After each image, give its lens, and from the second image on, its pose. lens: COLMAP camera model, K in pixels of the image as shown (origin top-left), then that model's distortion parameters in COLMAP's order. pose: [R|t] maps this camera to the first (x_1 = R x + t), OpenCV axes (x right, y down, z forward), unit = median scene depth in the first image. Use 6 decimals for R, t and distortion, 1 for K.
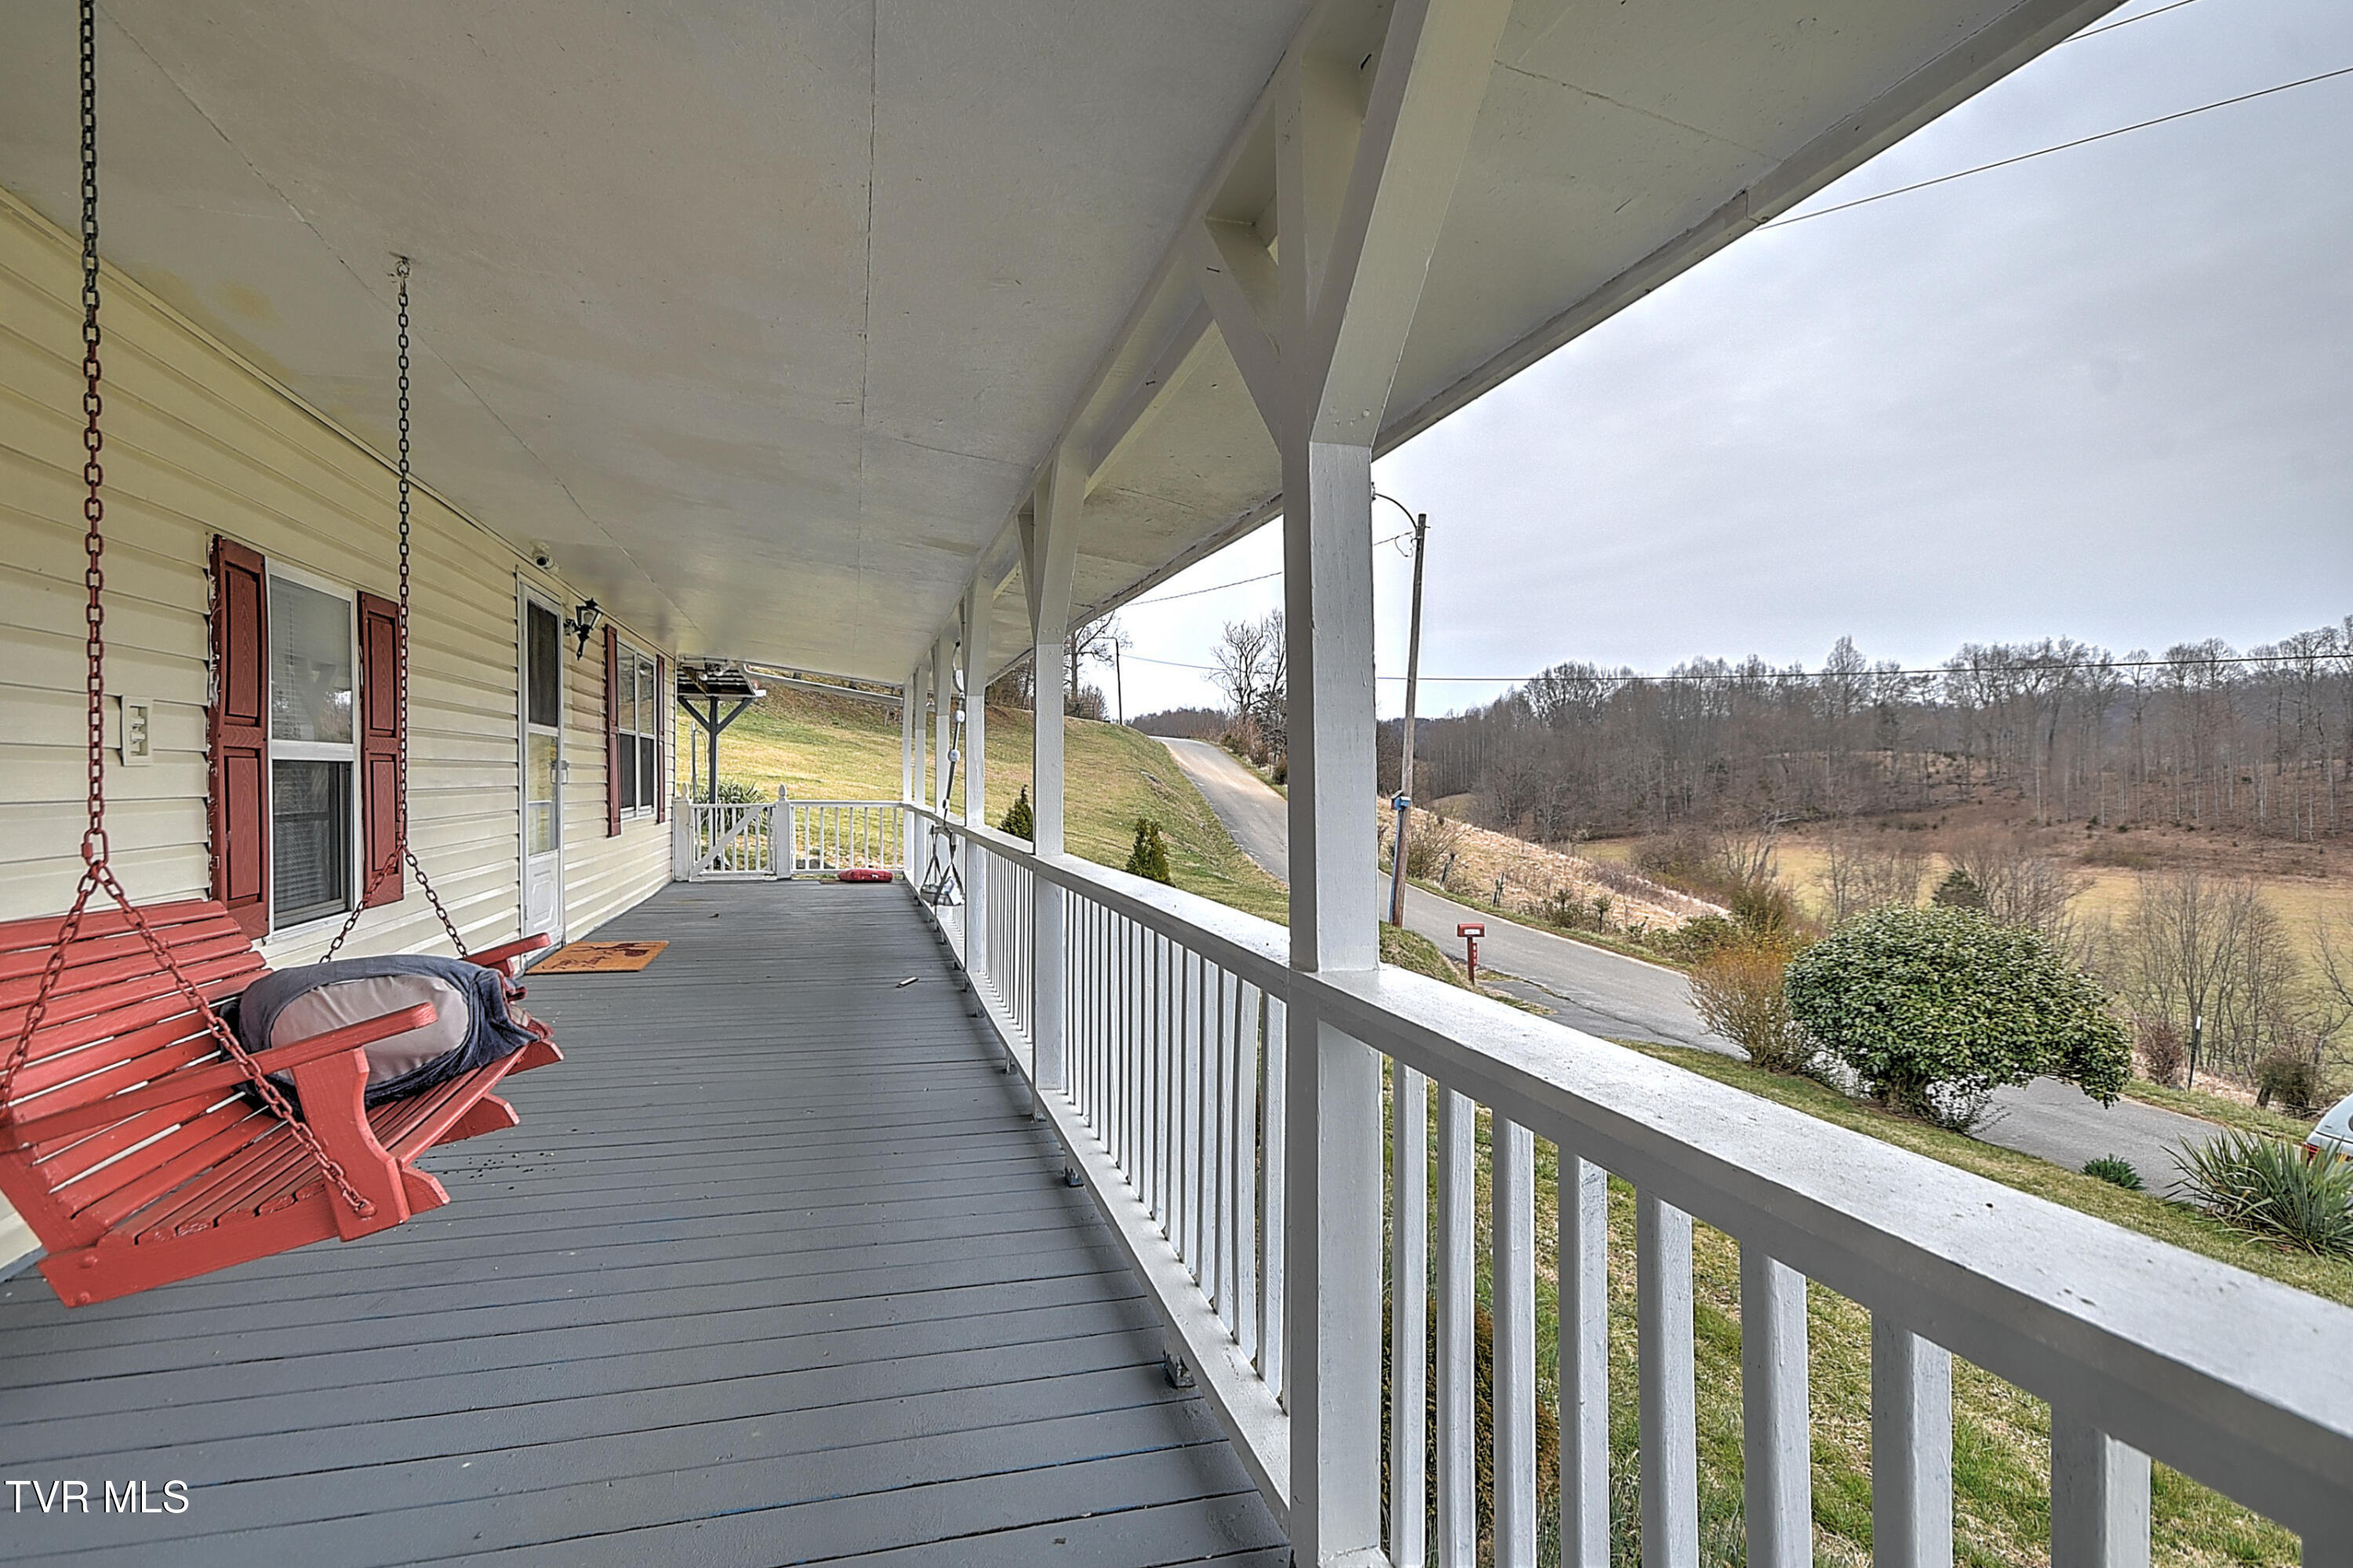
lens RADIAL K [[1266.6, 0, 1177.3], [0, 1266.6, 784.0], [0, 0, 1]] dist [0.017422, 0.011663]
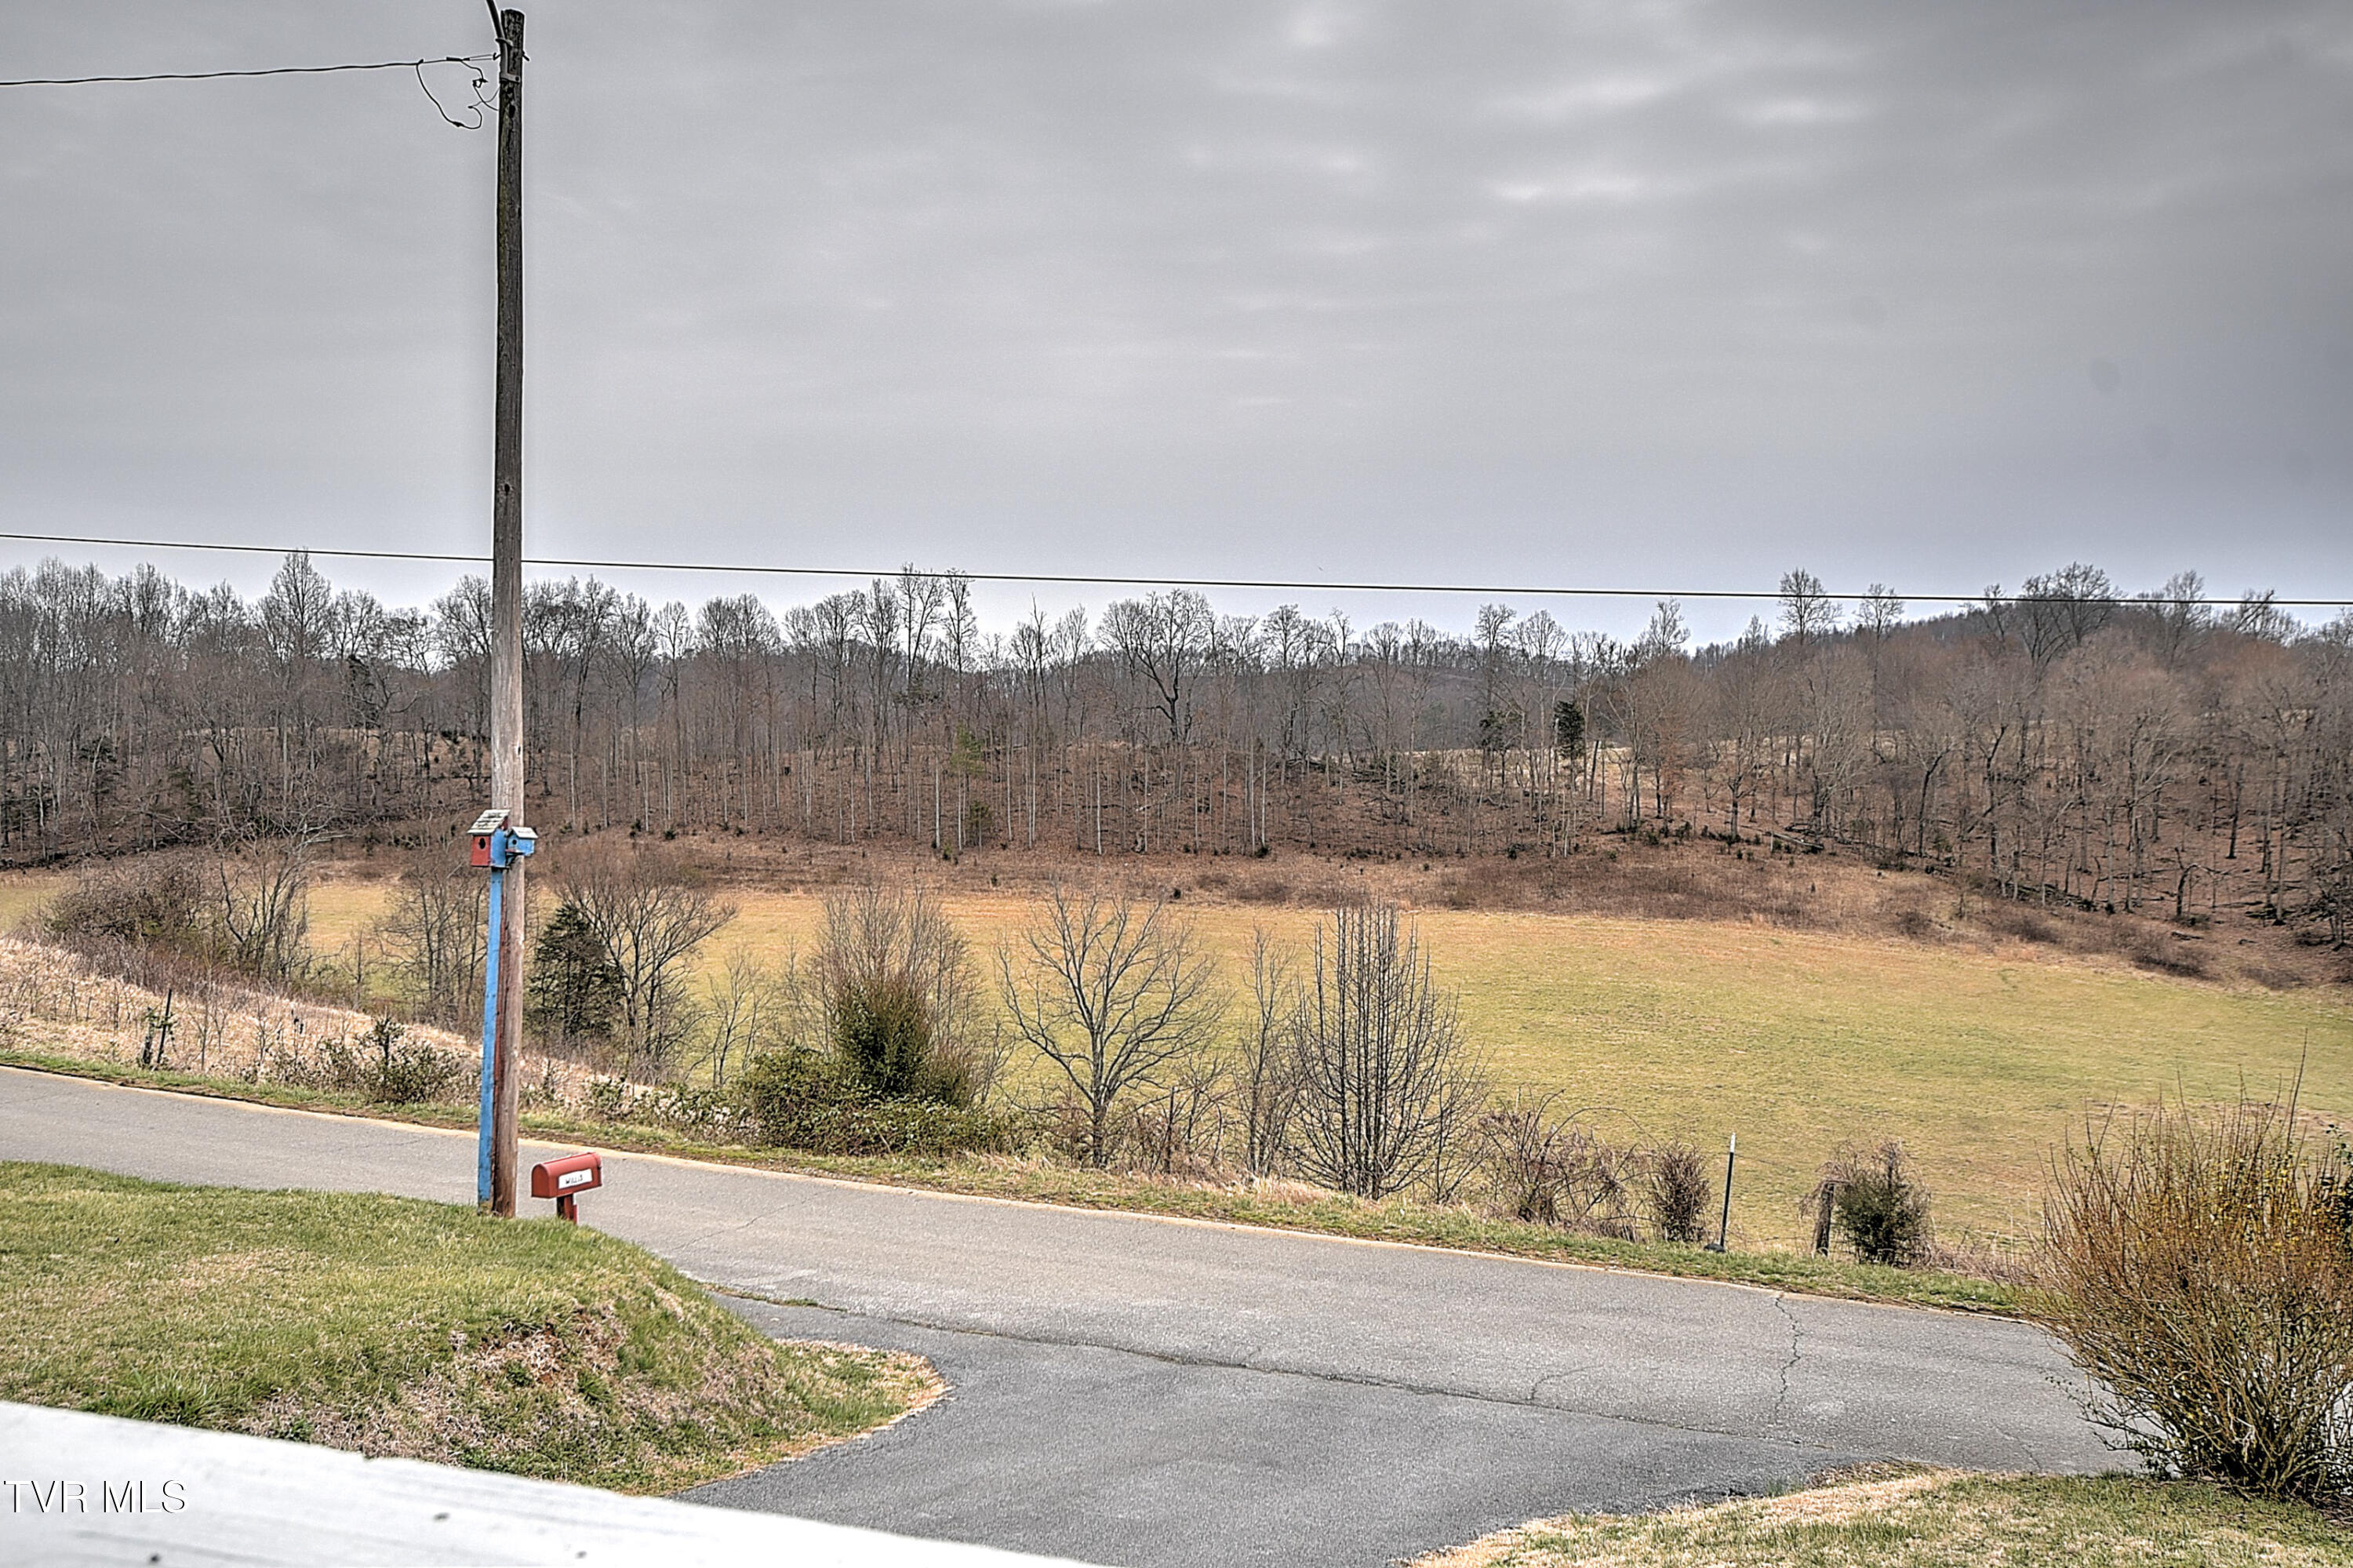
lens RADIAL K [[1907.6, 0, 1177.2], [0, 1907.6, 785.4], [0, 0, 1]] dist [0.005371, 0.009240]
pose [[0.565531, -0.009231, 0.824676, -0.026457], [0.005919, 0.999957, 0.007133, -0.000778], [-0.824706, 0.000847, 0.565561, 0.103929]]
